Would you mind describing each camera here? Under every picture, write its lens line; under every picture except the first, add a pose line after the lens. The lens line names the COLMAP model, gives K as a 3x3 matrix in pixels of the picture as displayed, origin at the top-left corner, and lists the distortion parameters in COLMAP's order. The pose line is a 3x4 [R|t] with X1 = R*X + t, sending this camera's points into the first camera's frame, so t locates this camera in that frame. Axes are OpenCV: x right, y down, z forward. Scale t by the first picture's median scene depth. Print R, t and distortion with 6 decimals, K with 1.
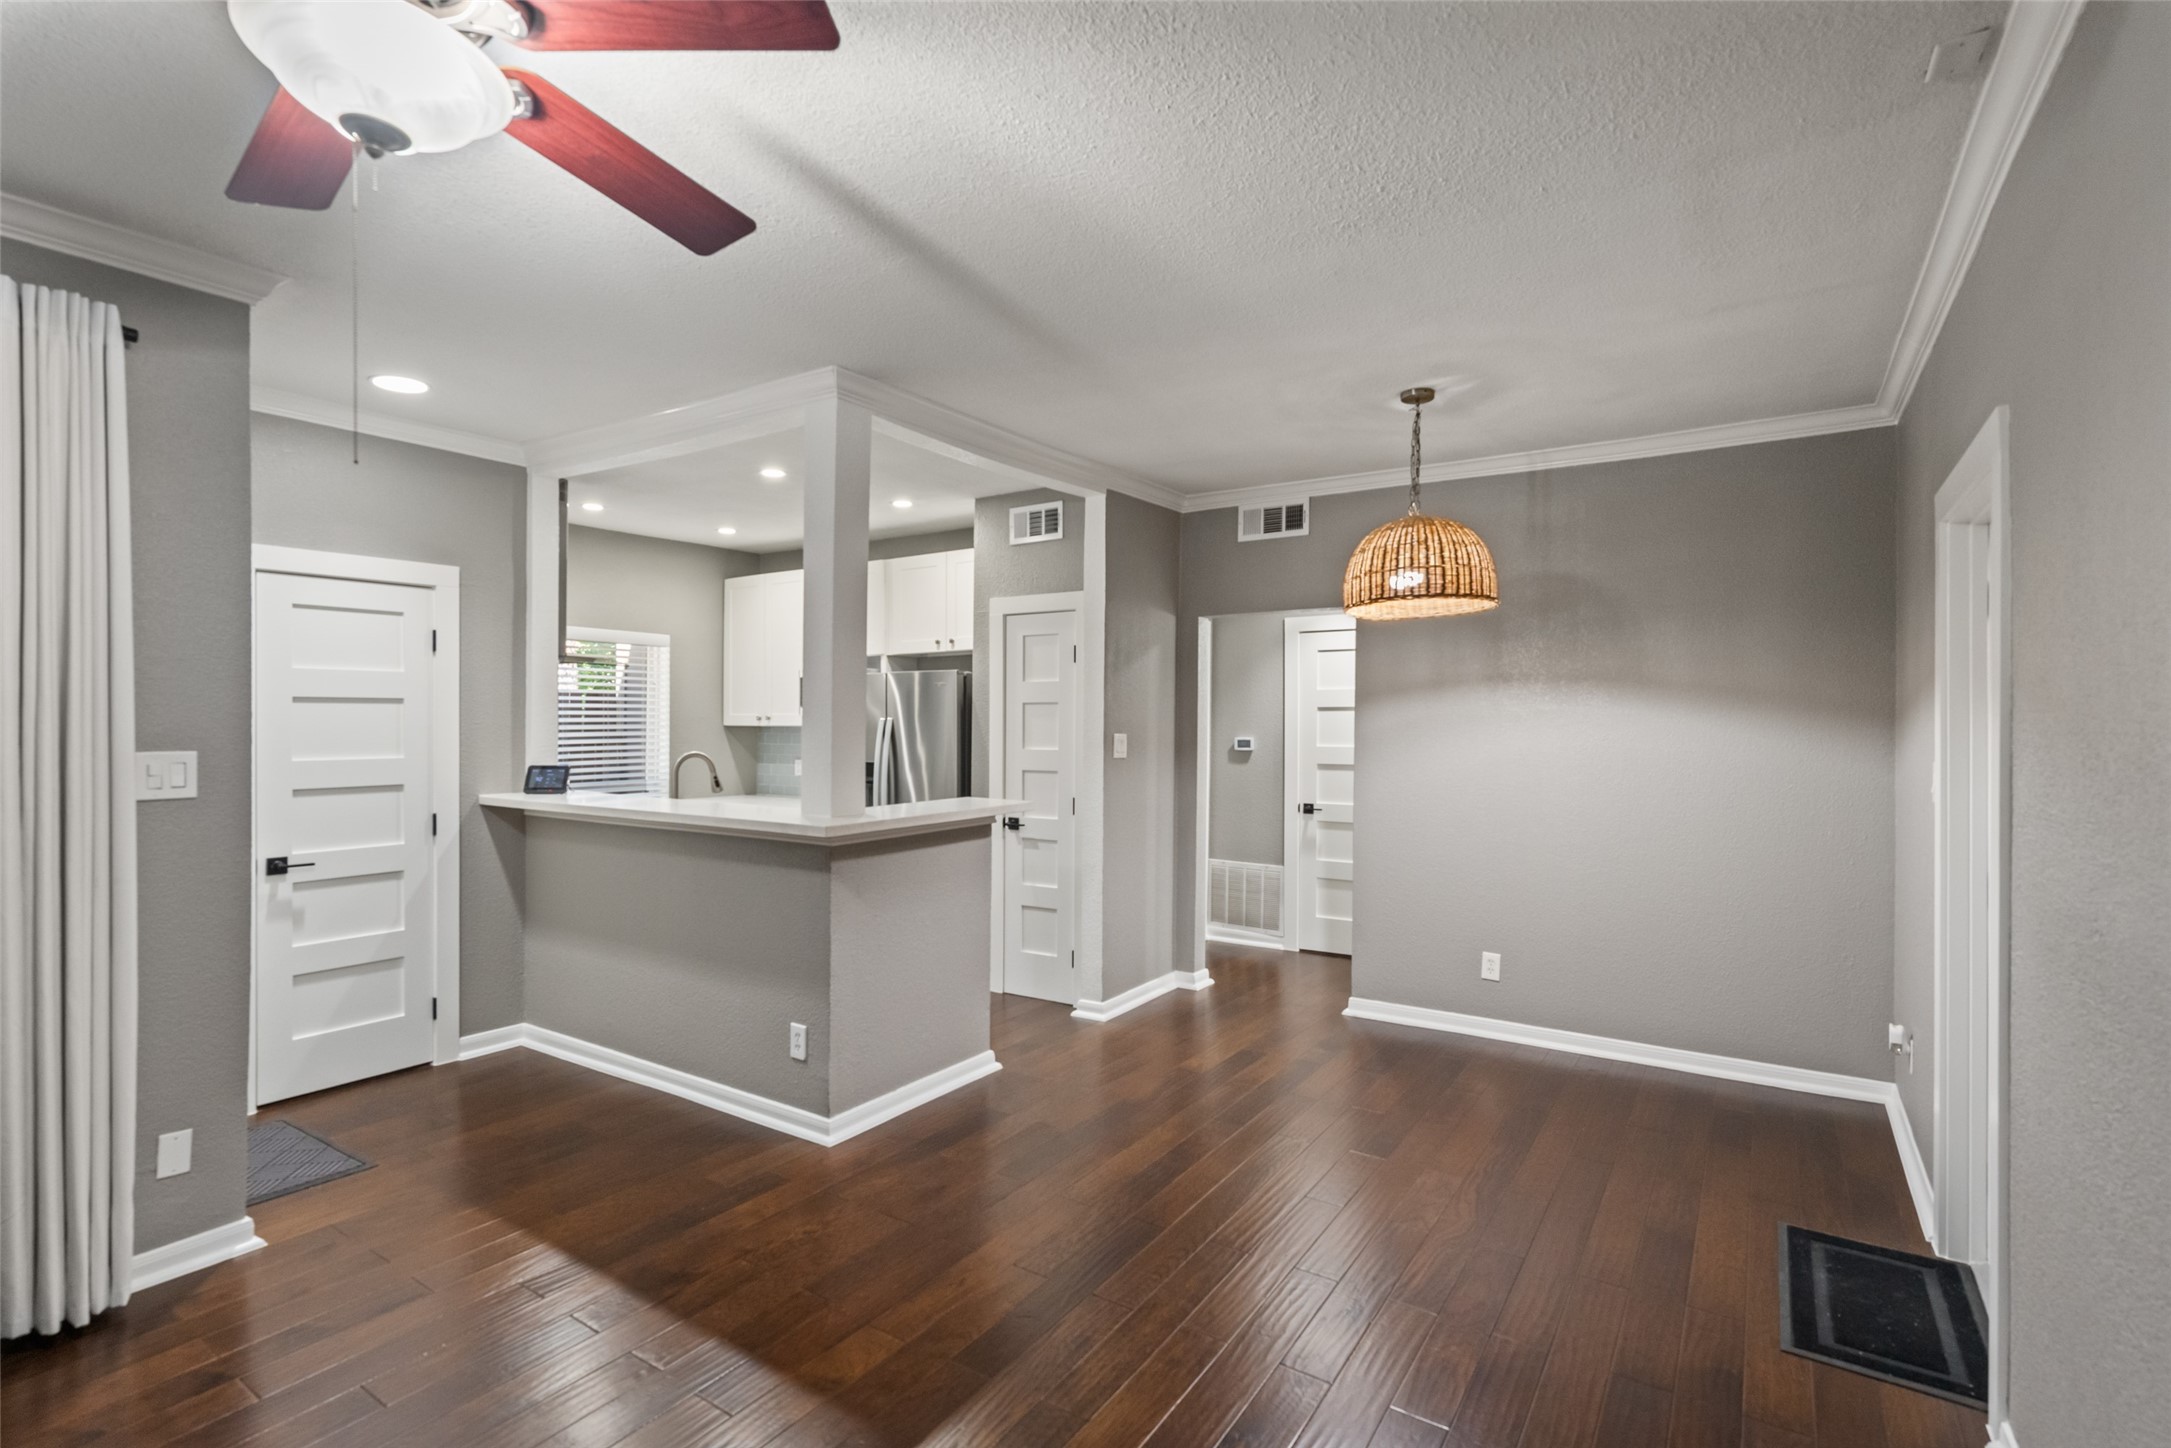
lens RADIAL K [[1016.6, 0, 1090.8], [0, 1016.6, 723.4], [0, 0, 1]] dist [0.001181, -0.000893]
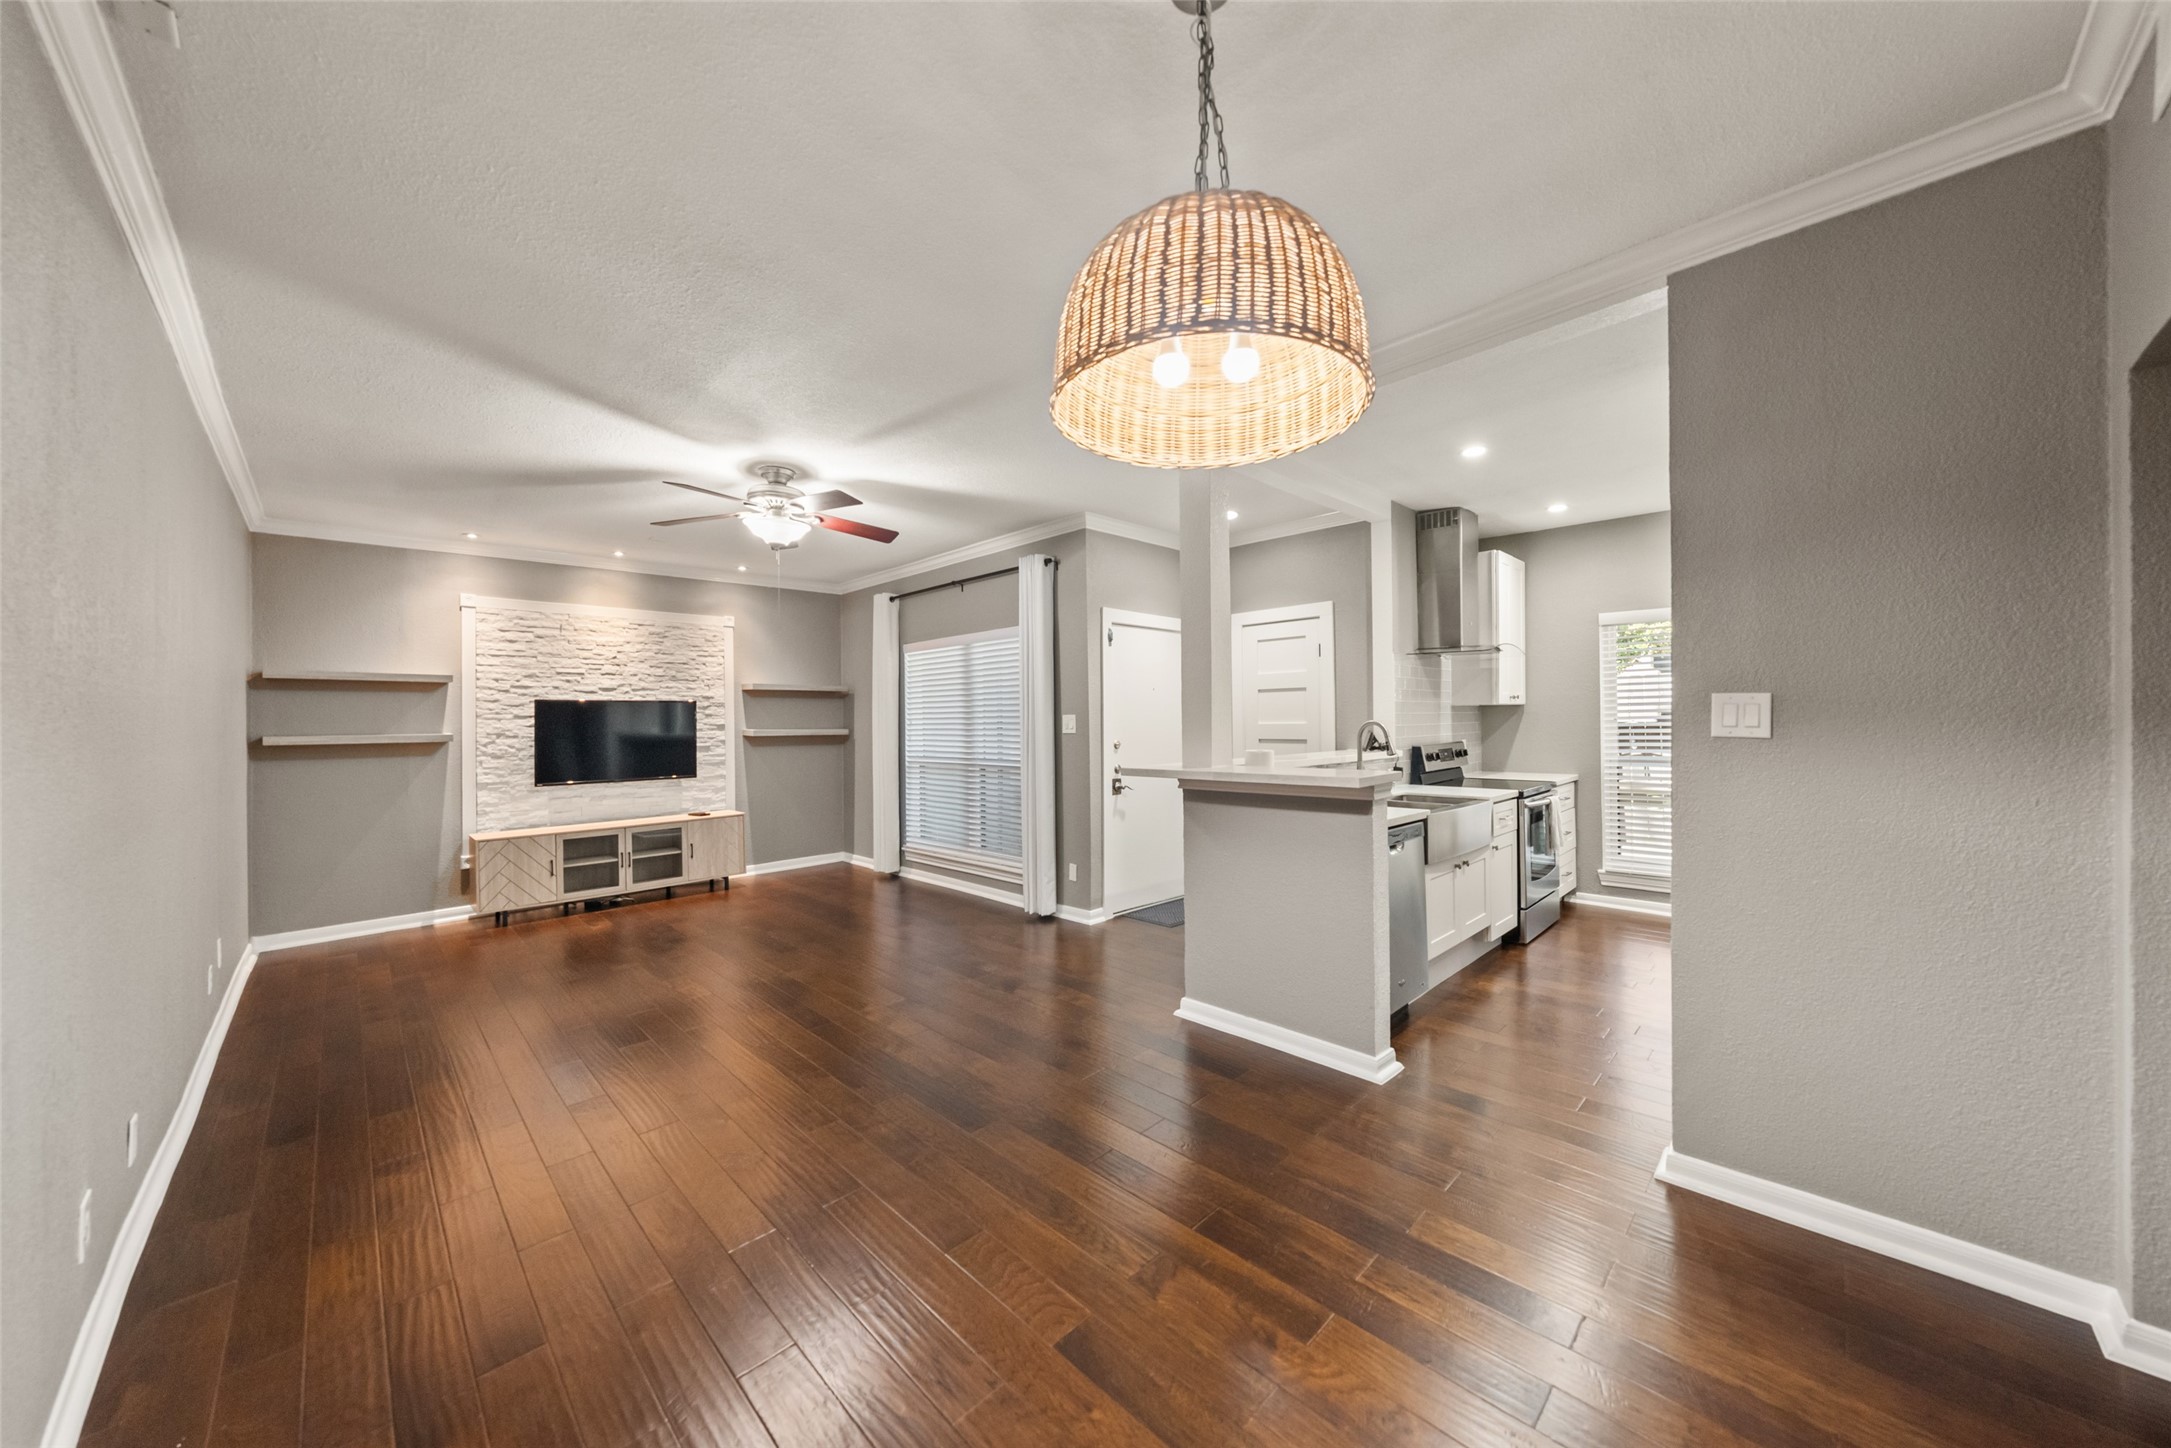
lens RADIAL K [[755.1, 0, 1080.2], [0, 755.1, 716.9], [0, 0, 1]] dist [-0.005446, 0.000501]
pose [[-0.206808, -0.004285, -0.978372, 0.560407], [0.006580, 0.999962, -0.005770, 0.025673], [0.978359, -0.007631, -0.206772, 0.831561]]
